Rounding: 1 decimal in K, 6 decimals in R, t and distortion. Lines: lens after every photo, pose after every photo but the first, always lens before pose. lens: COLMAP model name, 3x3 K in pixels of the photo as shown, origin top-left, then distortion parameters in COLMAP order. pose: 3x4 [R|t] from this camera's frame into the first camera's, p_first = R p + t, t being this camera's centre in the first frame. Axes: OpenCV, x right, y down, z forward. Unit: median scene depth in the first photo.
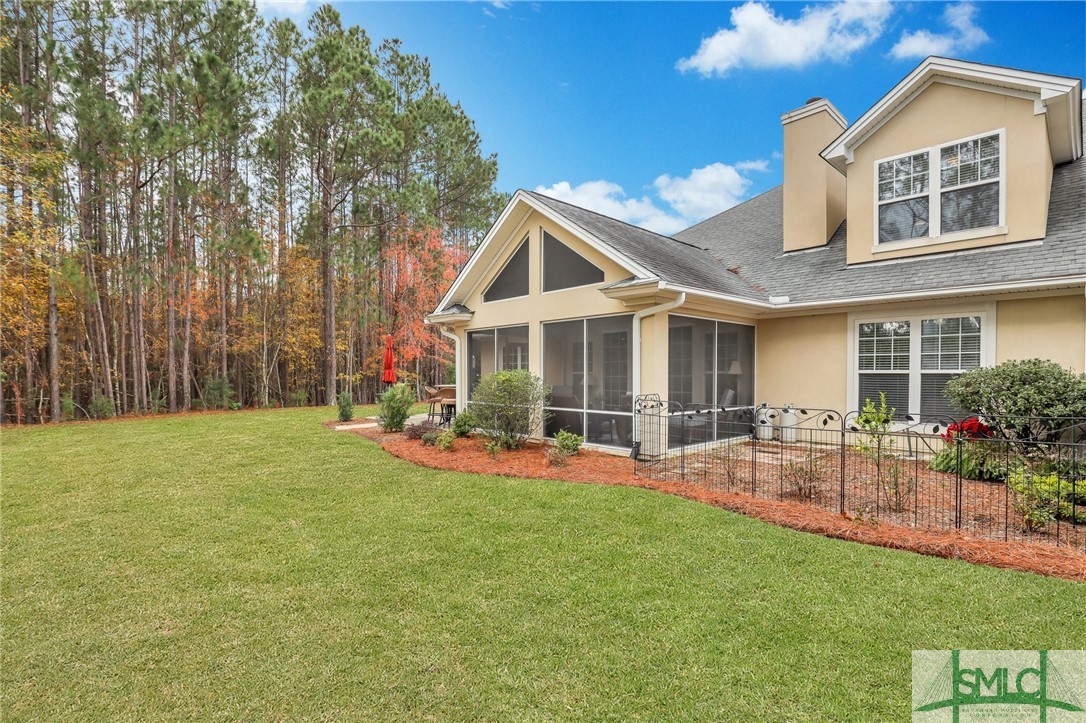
lens RADIAL K [[507.3, 0, 542.0], [0, 507.3, 377.1], [0, 0, 1]] dist [0.002298, 0.000407]
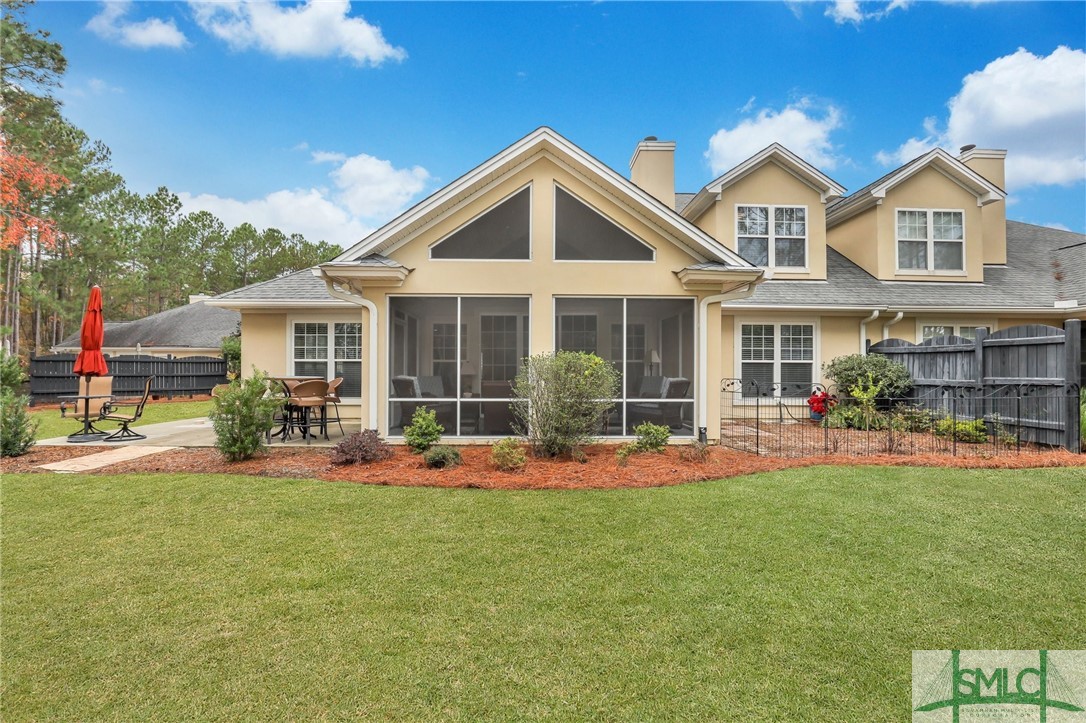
lens RADIAL K [[507.5, 0, 542.4], [0, 507.5, 366.1], [0, 0, 1]] dist [-0.026234, 0.000103]
pose [[0.662019, 0.009841, 0.749422, -0.678703], [0.004607, 0.999841, -0.017199, 0.021557], [-0.749473, 0.014838, 0.661869, 0.520212]]
